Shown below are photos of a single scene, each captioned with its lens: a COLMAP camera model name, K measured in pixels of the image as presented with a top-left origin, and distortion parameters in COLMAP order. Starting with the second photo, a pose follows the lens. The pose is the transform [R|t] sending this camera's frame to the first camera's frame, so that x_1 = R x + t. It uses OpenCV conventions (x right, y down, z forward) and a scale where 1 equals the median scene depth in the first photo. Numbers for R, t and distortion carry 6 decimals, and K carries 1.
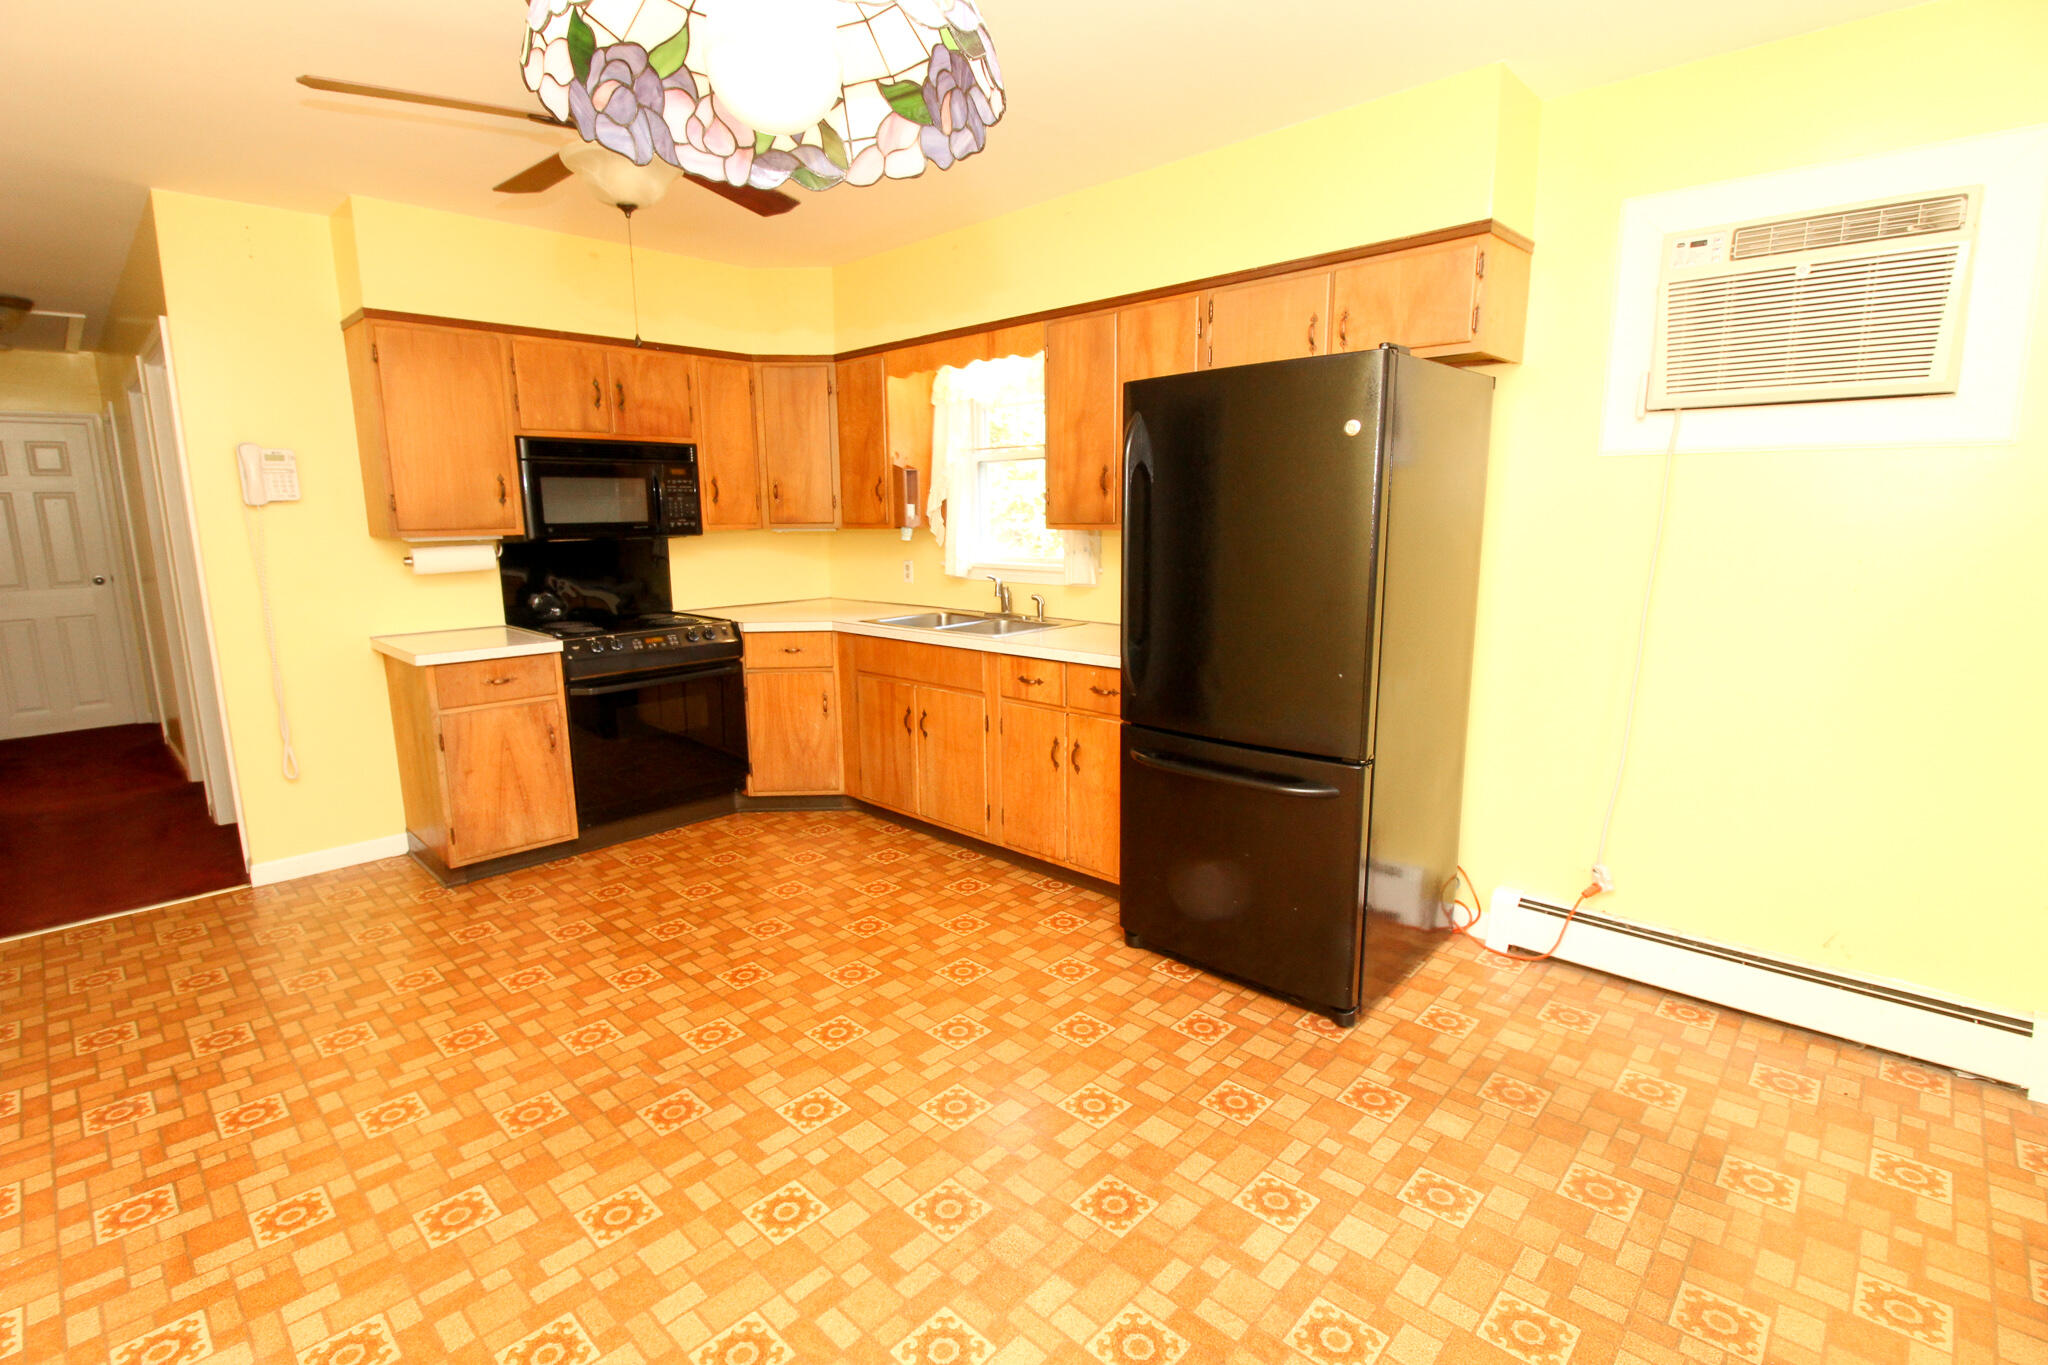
lens RADIAL K [[945.7, 0, 1032.8], [0, 945.7, 679.2], [0, 0, 1]] dist [-0.010624, -0.007395]
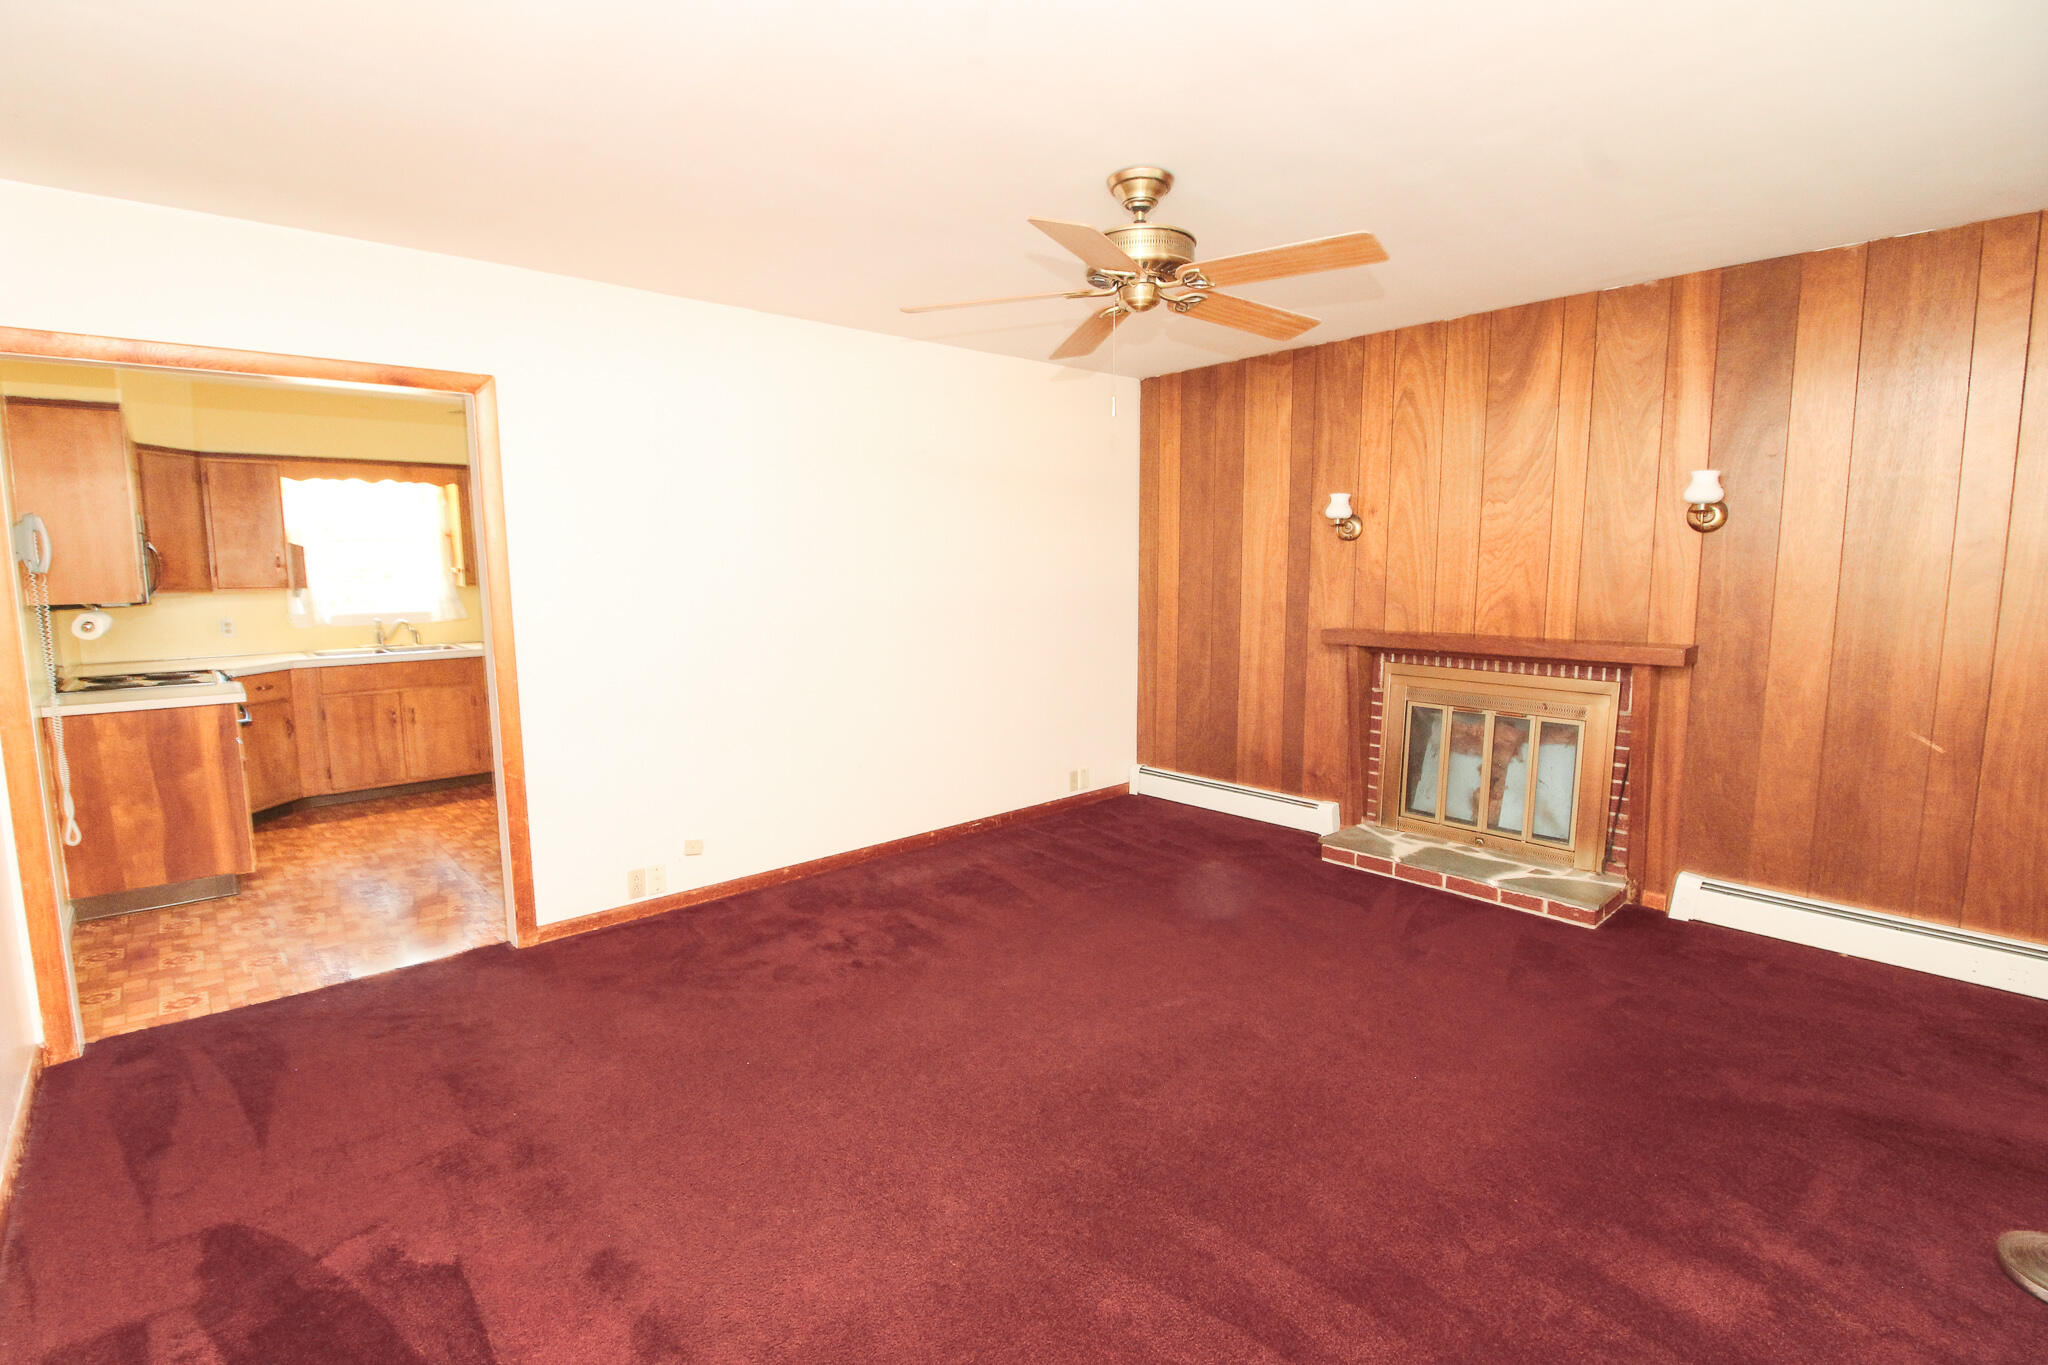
lens RADIAL K [[945.7, 0, 1022.9], [0, 945.7, 683.5], [0, 0, 1]] dist [-0.010624, -0.007395]
pose [[0.078886, -0.119187, 0.989733, -1.574690], [0.186635, 0.977038, 0.102782, 0.026777], [-0.979257, 0.176611, 0.099319, -0.119486]]
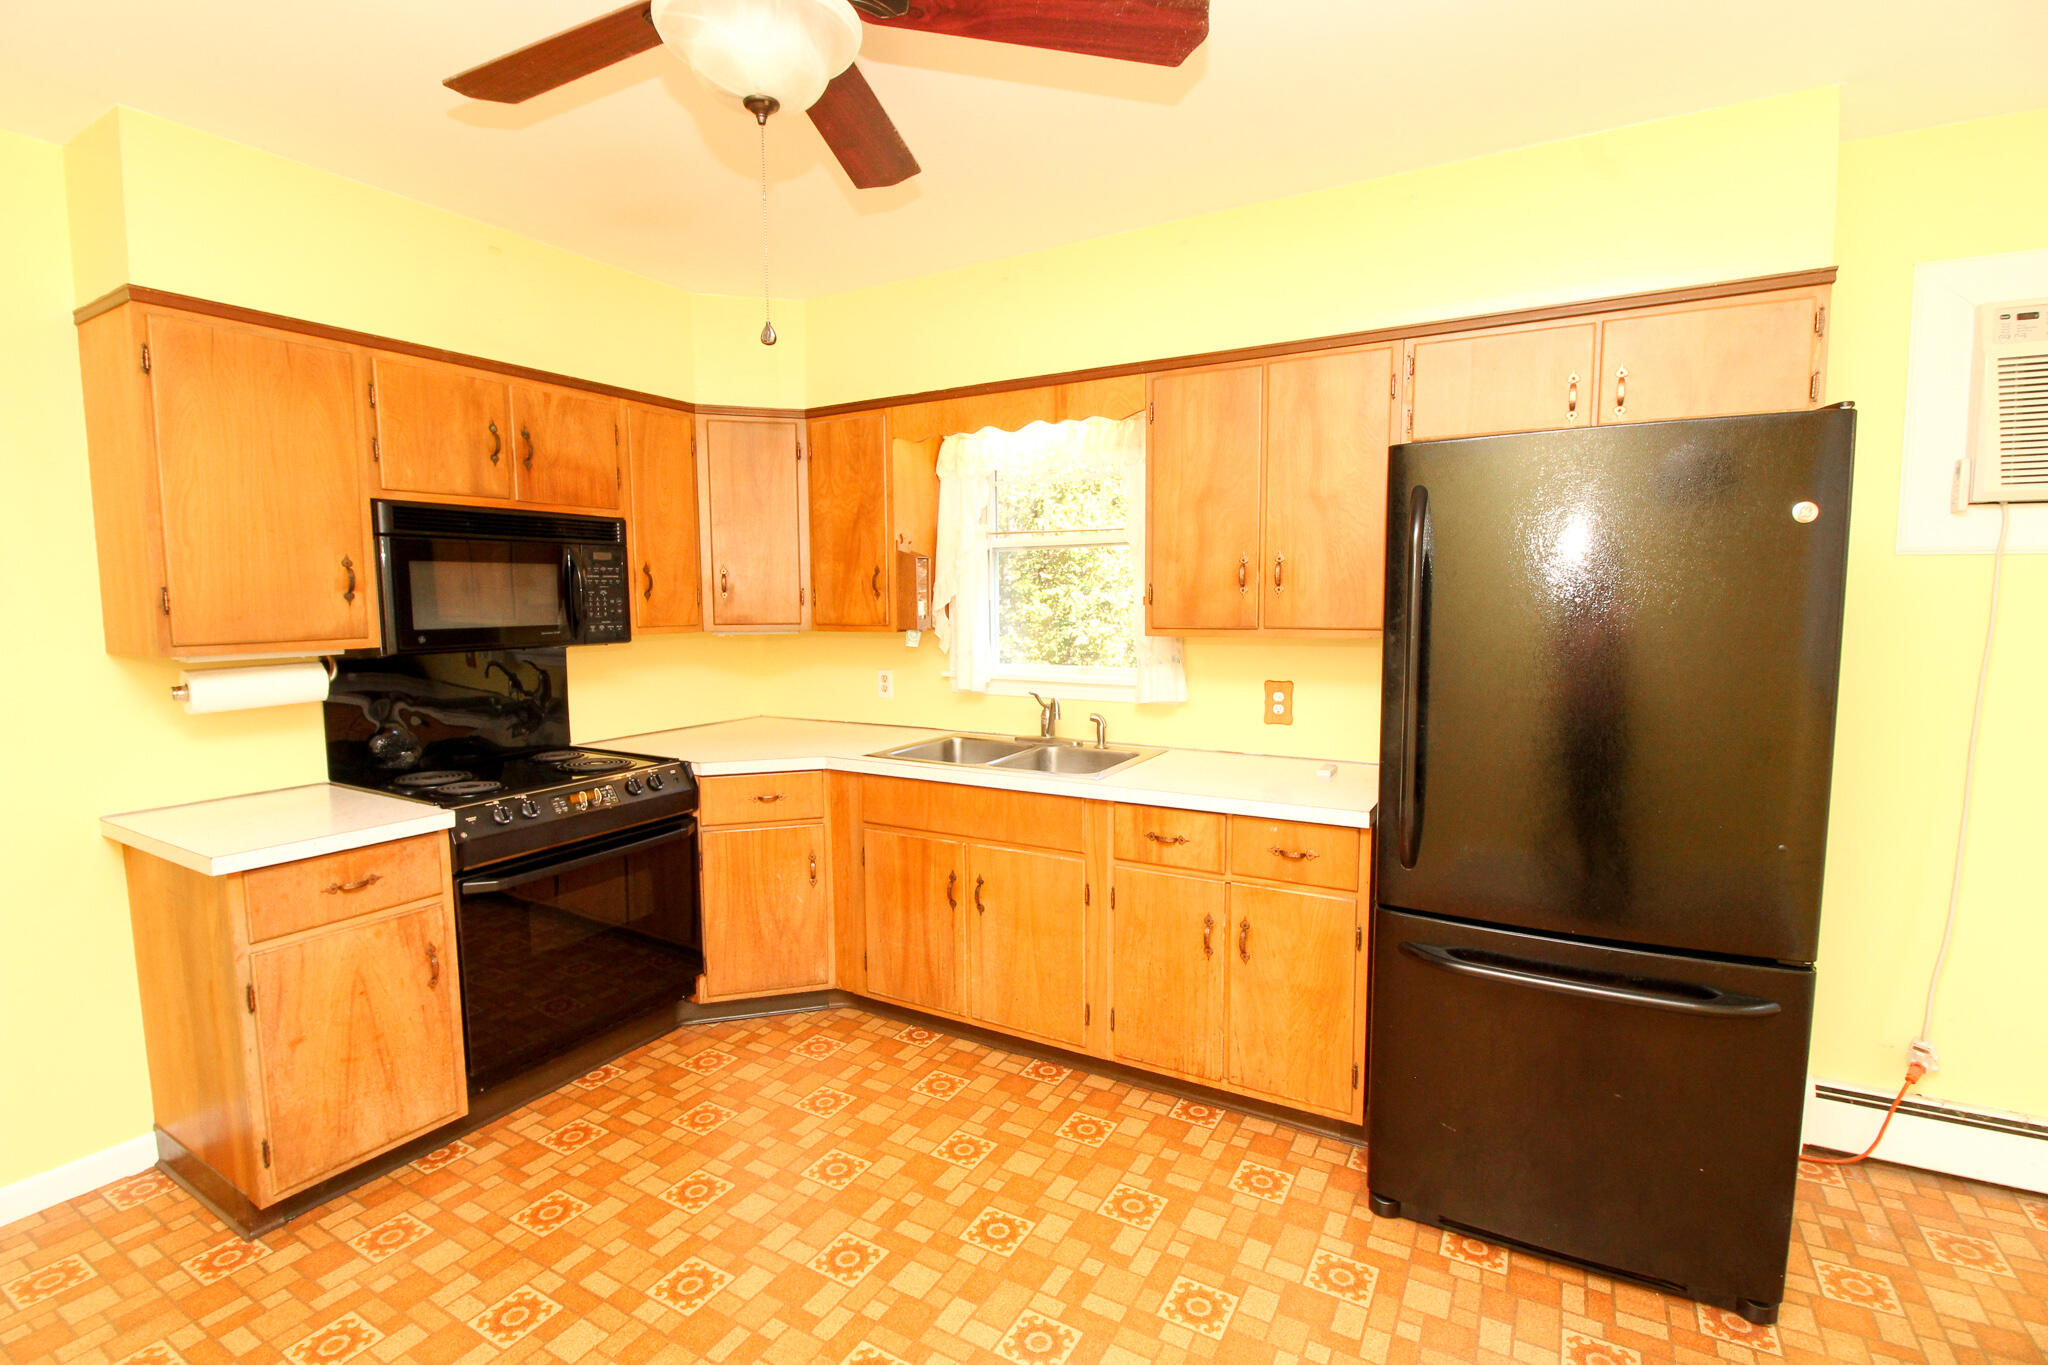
lens RADIAL K [[945.7, 0, 1037.5], [0, 945.7, 684.1], [0, 0, 1]] dist [-0.010624, -0.007395]
pose [[0.972134, -0.018303, 0.233710, -0.249268], [0.038056, 0.996045, -0.080291, -0.058420], [-0.231316, 0.086948, 0.968986, 0.263877]]
